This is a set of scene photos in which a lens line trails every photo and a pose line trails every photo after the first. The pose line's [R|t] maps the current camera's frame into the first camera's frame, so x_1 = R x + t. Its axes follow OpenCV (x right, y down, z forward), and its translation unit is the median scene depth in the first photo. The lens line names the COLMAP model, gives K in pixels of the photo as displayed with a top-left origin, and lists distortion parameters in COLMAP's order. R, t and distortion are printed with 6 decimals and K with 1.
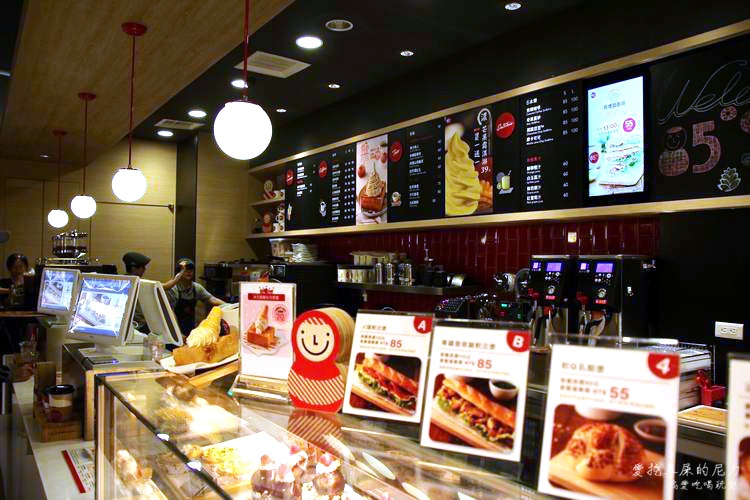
lens RADIAL K [[594.9, 0, 375.0], [0, 594.9, 250.0], [0, 0, 1]] dist [-0.112584, 0.092560]
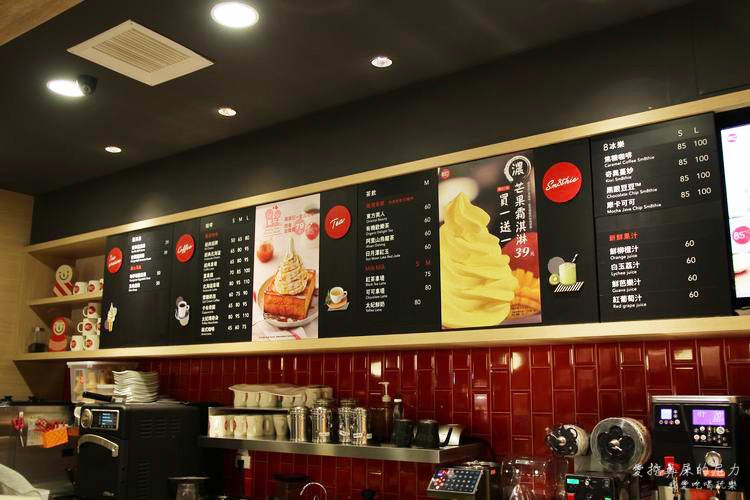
lens RADIAL K [[737.3, 0, 375.0], [0, 737.3, 250.0], [0, 0, 1]] dist [-0.035797, 0.006498]
pose [[0.949956, 0.050589, 0.308261, -0.168948], [0.001376, 0.986113, -0.166072, -0.010236], [-0.312382, 0.158185, 0.936694, 0.287916]]
